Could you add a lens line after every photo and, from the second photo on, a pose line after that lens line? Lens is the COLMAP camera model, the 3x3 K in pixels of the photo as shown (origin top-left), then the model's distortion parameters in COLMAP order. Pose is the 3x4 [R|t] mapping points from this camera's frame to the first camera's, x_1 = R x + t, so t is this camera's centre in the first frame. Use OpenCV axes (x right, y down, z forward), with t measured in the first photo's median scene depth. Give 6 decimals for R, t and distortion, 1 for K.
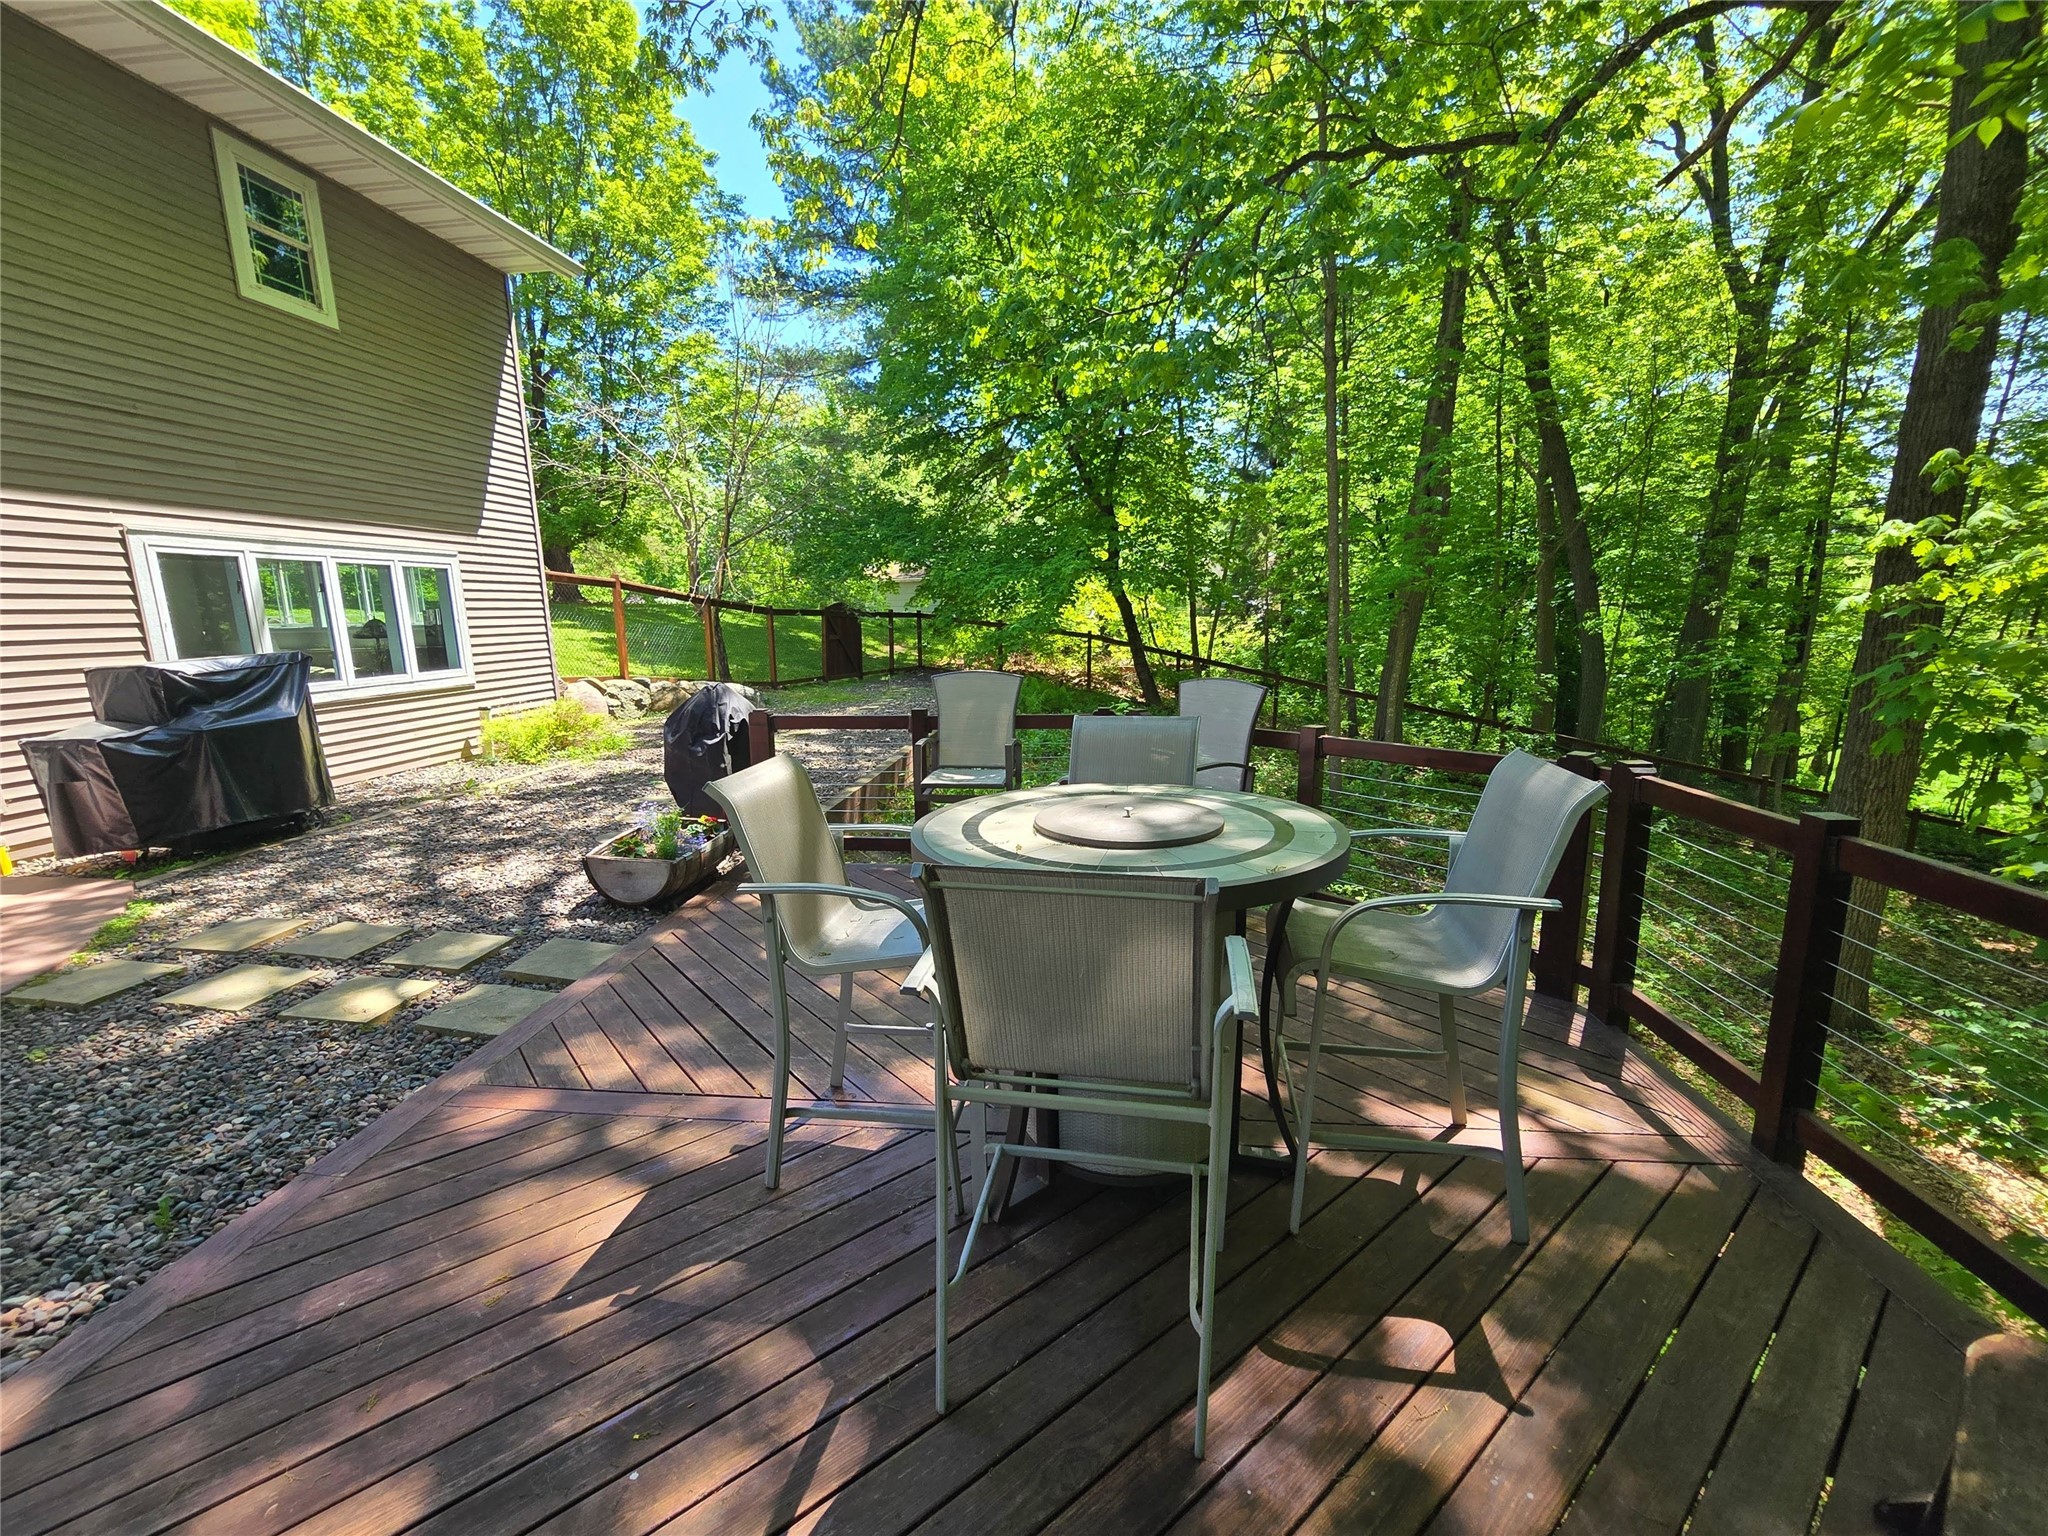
lens RADIAL K [[891.2, 0, 1024.0], [0, 891.2, 768.0], [0, 0, 1]] dist [-0.003219, -0.000765]
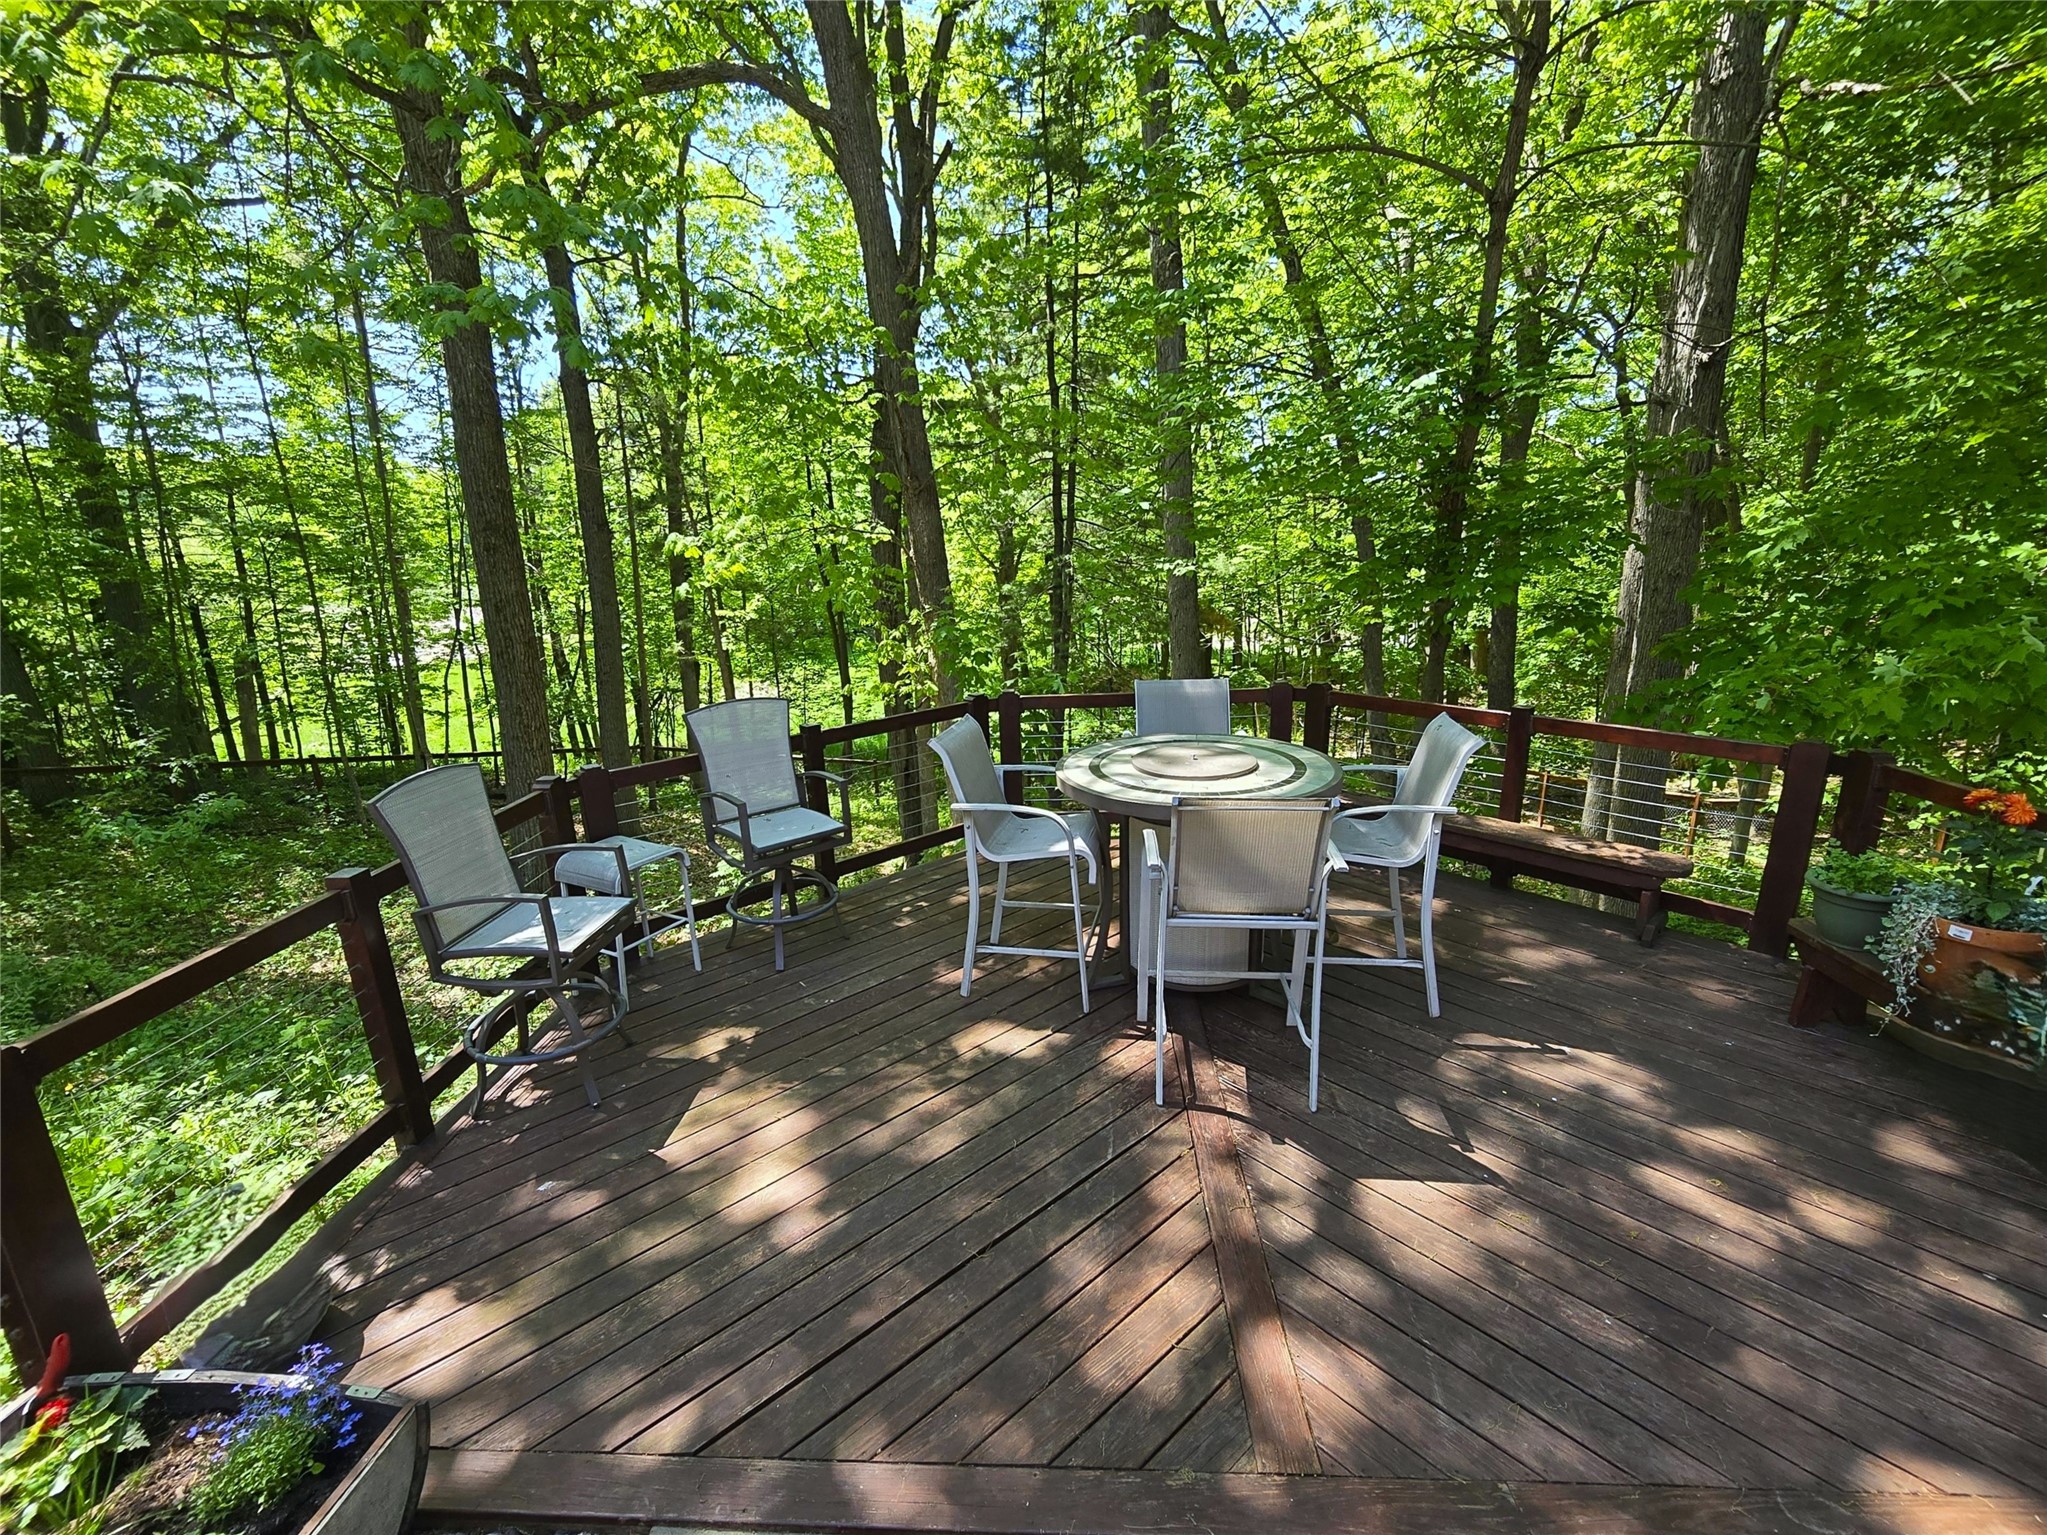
lens RADIAL K [[890.8, 0, 1023.5], [0, 890.8, 767.5], [0, 0, 1]] dist [-0.003219, -0.000765]
pose [[-0.060155, -0.230144, 0.971296, -0.596532], [0.202833, 0.949939, 0.237645, -0.156357], [-0.977364, 0.211307, -0.010462, 0.578812]]
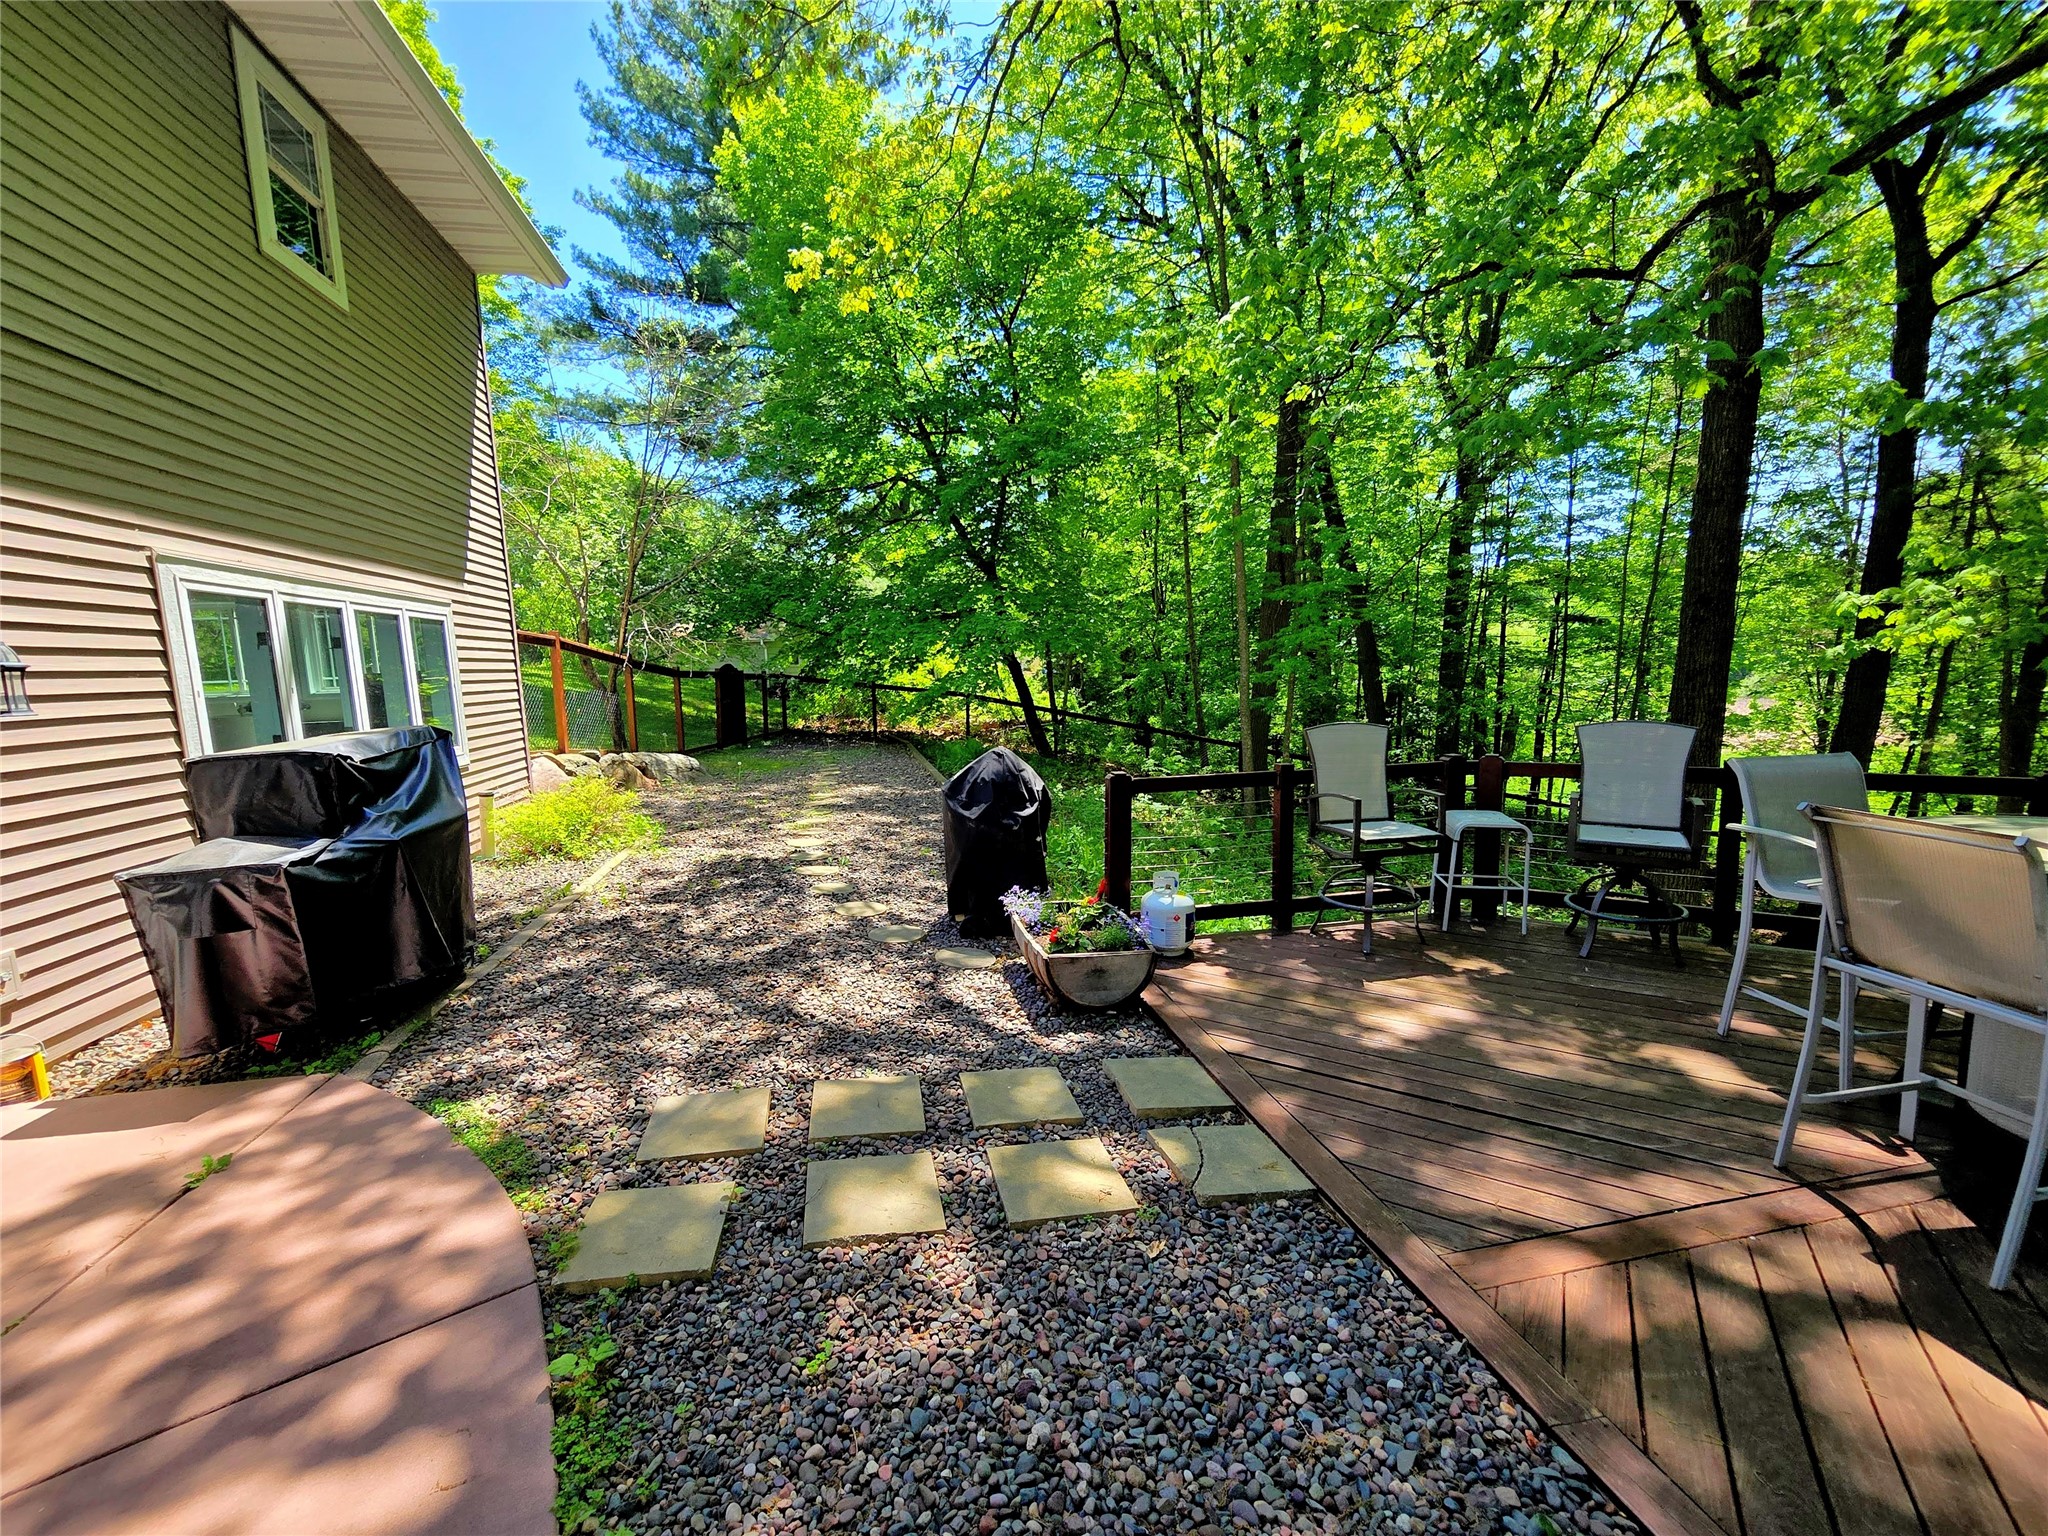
lens RADIAL K [[857.0, 0, 1009.4], [0, 857.0, 766.1], [0, 0, 1]] dist [-0.003203, -0.000530]
pose [[0.949415, -0.044381, 0.310872, -0.651080], [0.064710, 0.996366, -0.055380, -0.031096], [-0.307285, 0.072695, 0.948837, 0.204529]]
